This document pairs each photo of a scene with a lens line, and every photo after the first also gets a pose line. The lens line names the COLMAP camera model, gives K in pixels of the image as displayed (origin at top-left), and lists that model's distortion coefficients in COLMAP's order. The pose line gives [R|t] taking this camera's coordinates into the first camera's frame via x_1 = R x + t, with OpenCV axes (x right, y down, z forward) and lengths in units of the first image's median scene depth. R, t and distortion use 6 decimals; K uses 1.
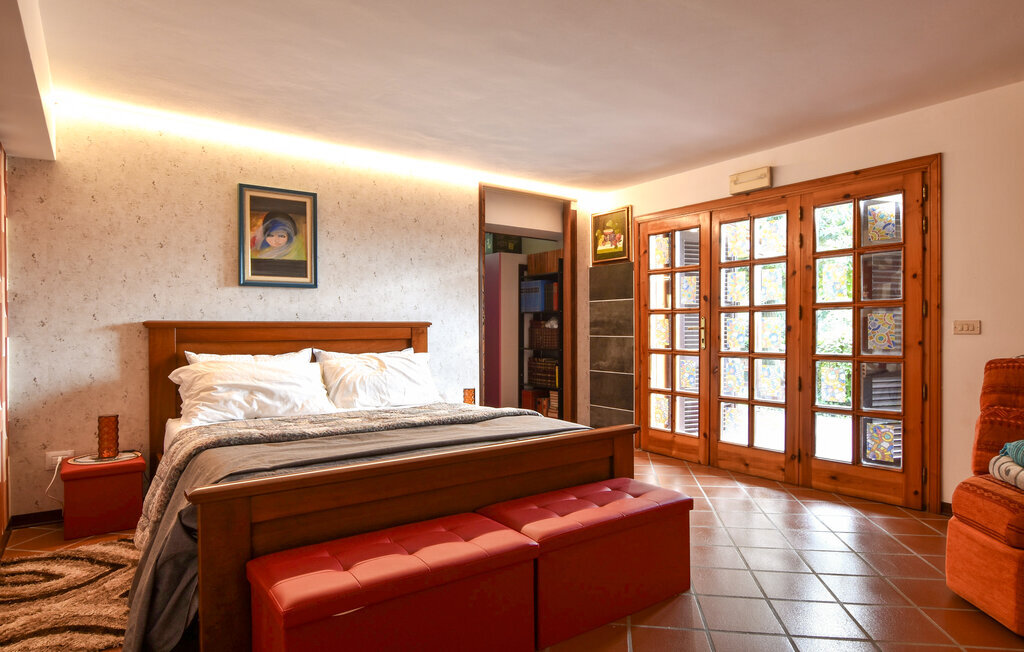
lens RADIAL K [[576.4, 0, 512.0], [0, 576.4, 326.0], [0, 0, 1]] dist [-0.002136, -0.000155]
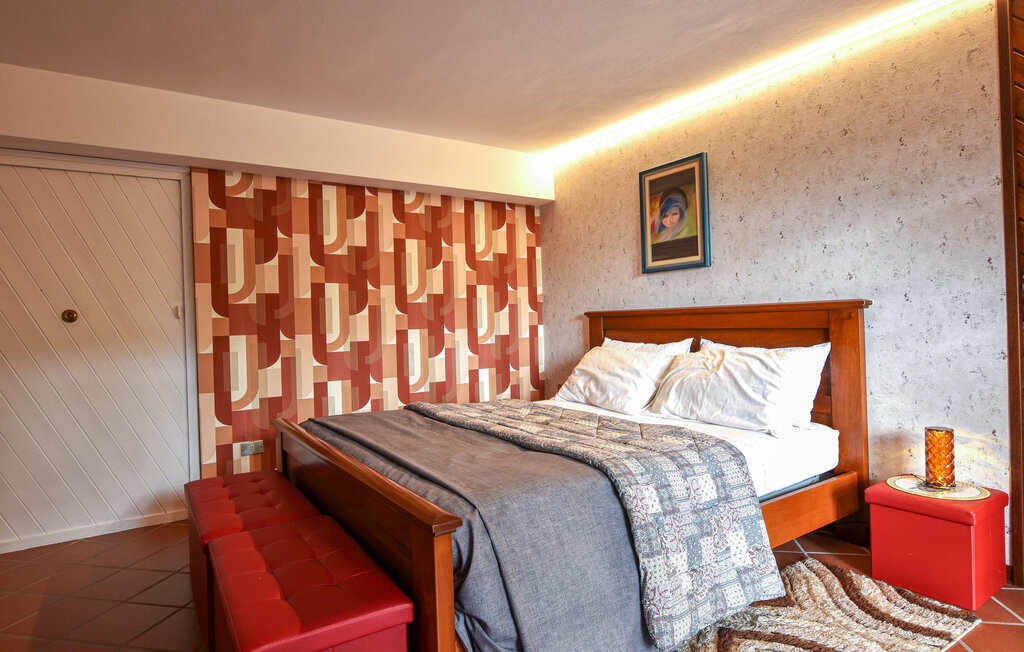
lens RADIAL K [[576.4, 0, 512.0], [0, 576.4, 326.0], [0, 0, 1]] dist [-0.002136, -0.000155]
pose [[-0.037609, 0.009429, -0.999248, 0.507230], [0.027444, 0.999588, 0.008399, 0.005790], [0.998916, -0.027107, -0.037853, 0.755069]]
